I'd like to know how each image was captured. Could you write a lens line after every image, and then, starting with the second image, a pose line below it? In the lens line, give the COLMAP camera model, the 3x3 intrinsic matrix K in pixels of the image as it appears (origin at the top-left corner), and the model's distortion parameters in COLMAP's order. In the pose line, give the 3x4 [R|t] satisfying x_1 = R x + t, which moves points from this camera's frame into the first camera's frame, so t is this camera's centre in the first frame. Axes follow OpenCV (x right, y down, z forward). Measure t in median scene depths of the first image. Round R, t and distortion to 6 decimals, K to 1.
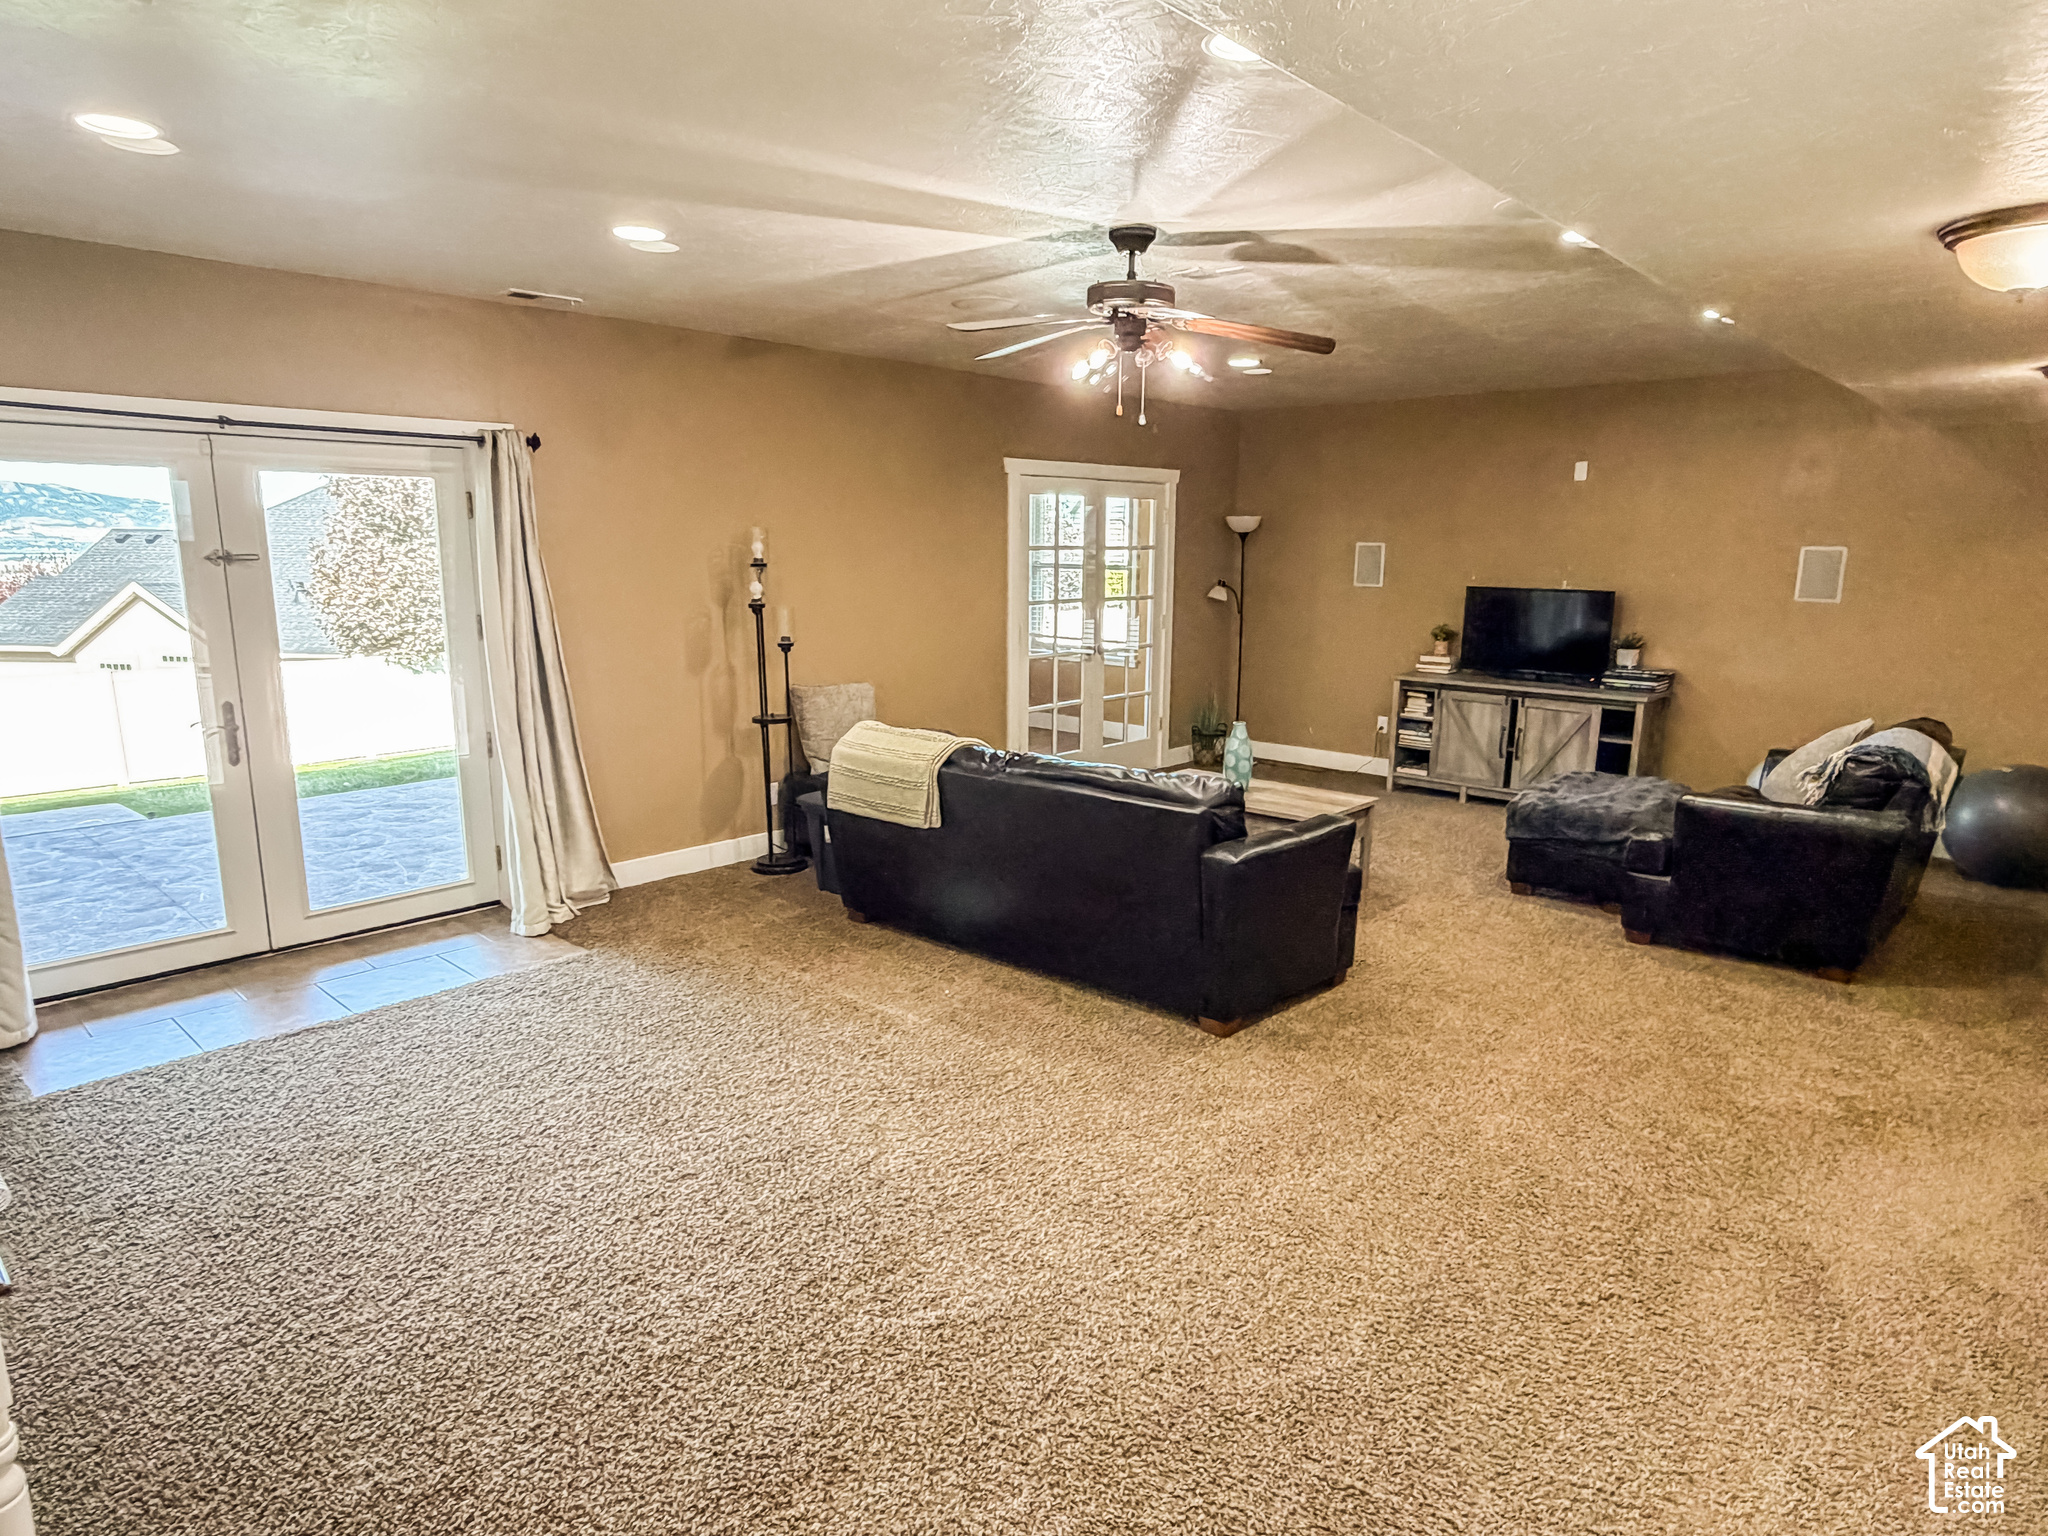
lens RADIAL K [[1199.7, 0, 1020.4], [0, 1199.7, 778.7], [0, 0, 1]] dist [-0.000401, -0.000908]
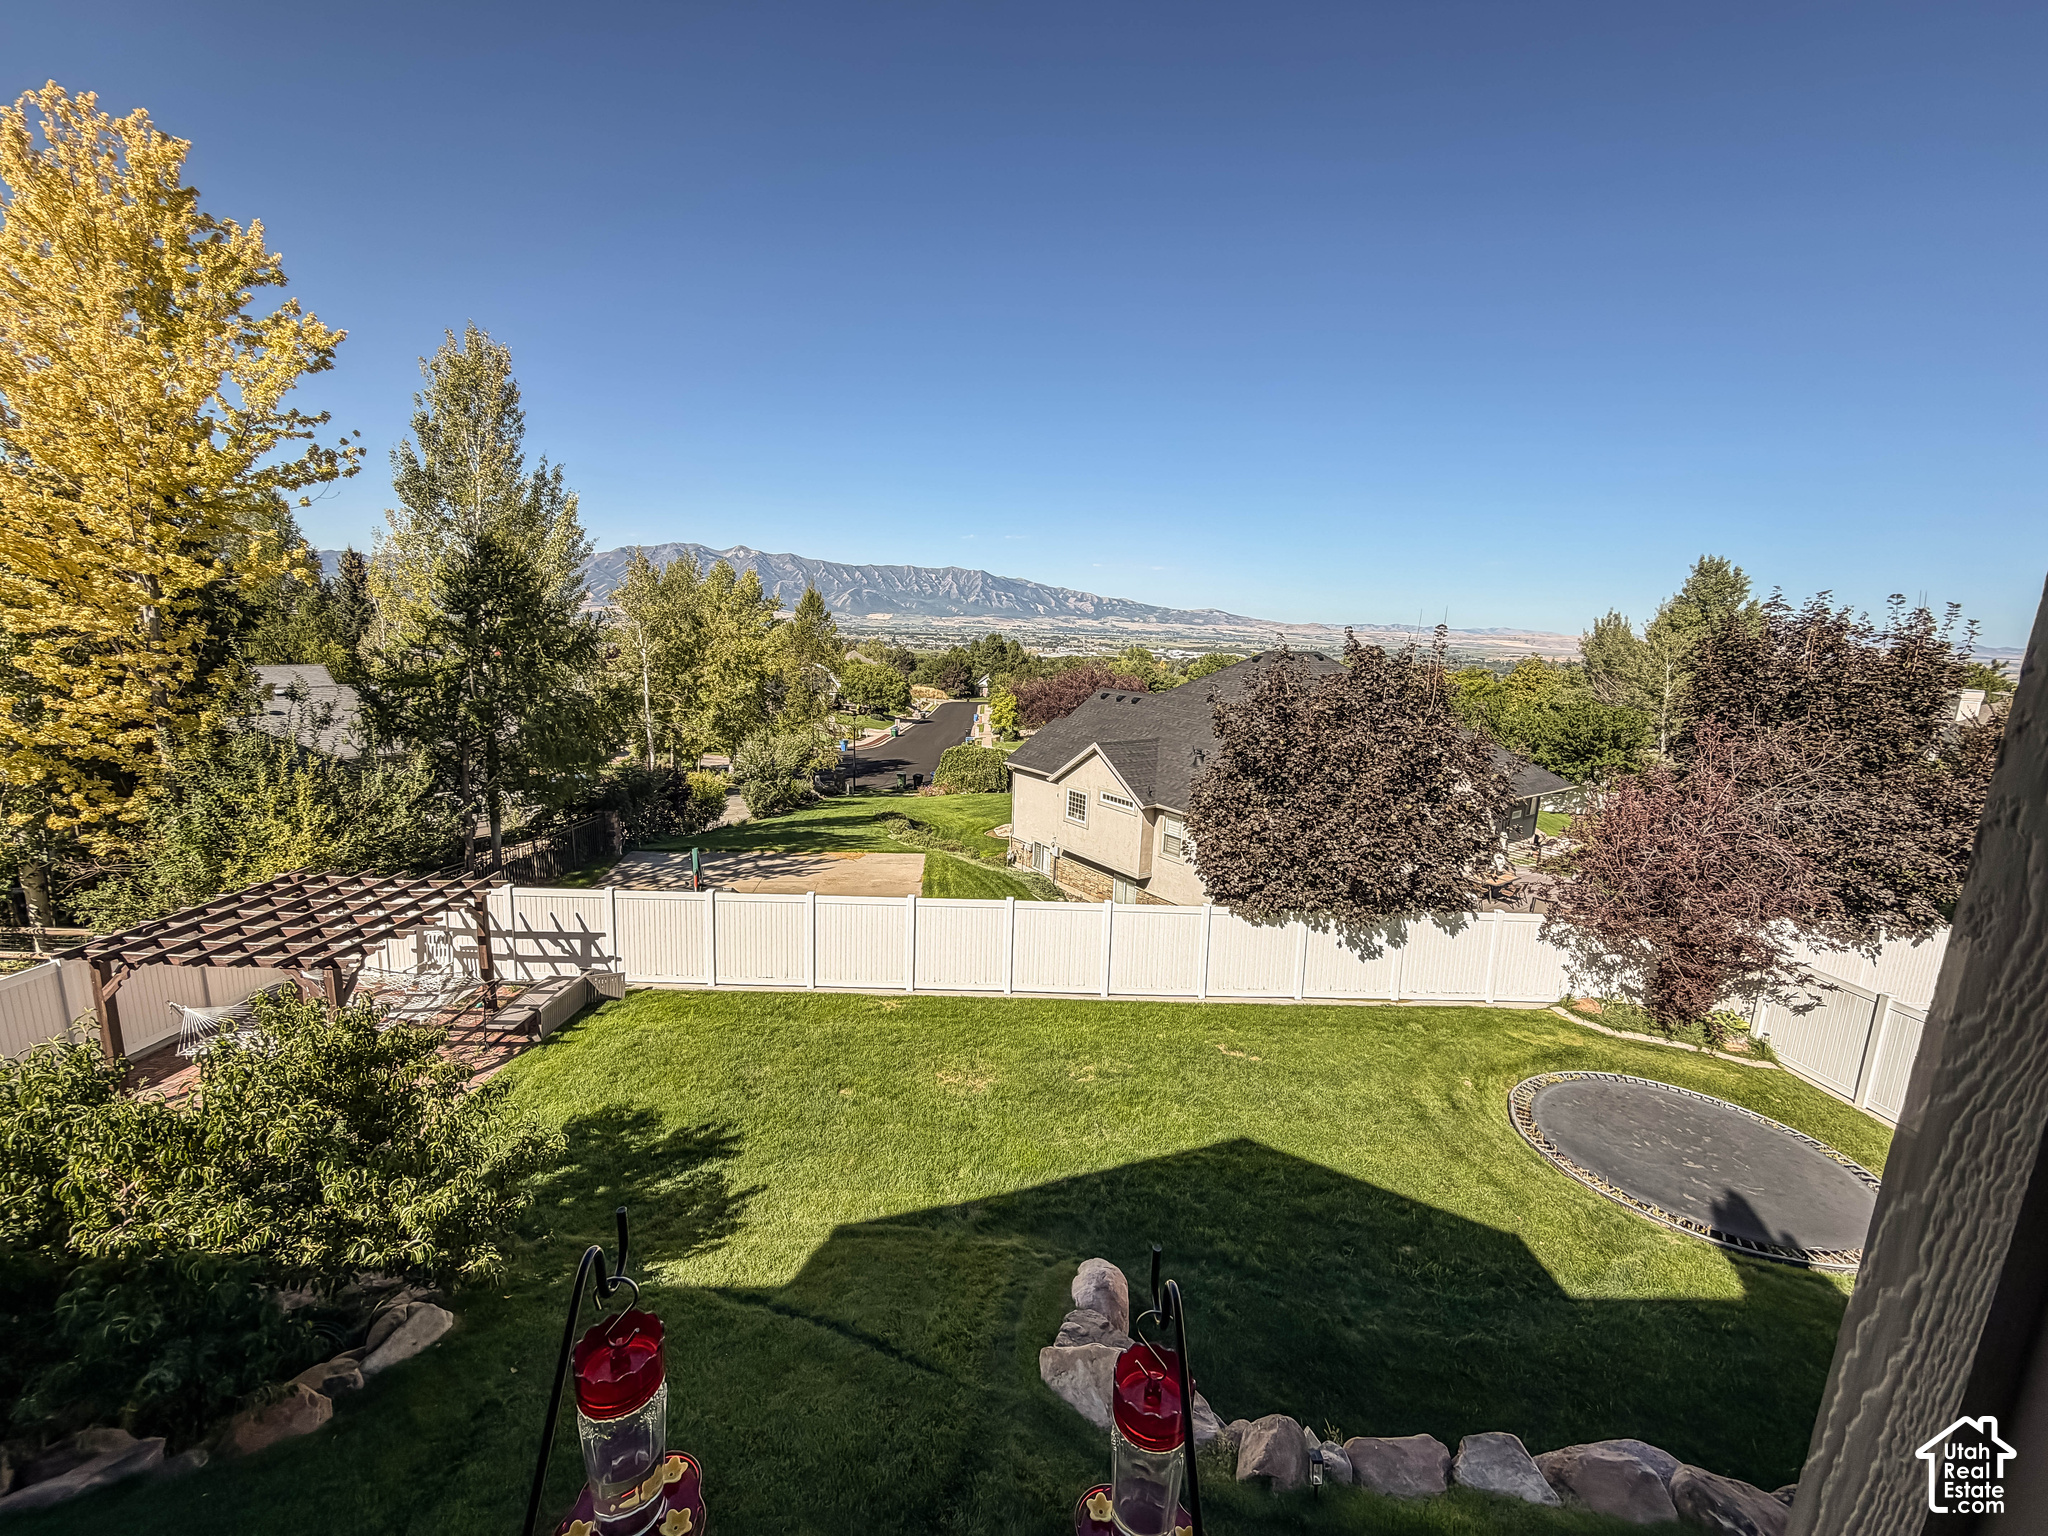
lens RADIAL K [[815.1, 0, 1016.5], [0, 815.1, 771.1], [0, 0, 1]] dist [-0.001585, 0.000106]
pose [[0.701025, 0.147240, -0.697771, -0.180226], [-0.170032, 0.984745, 0.036971, -0.203679], [0.692570, 0.092726, 0.715366, 0.347595]]
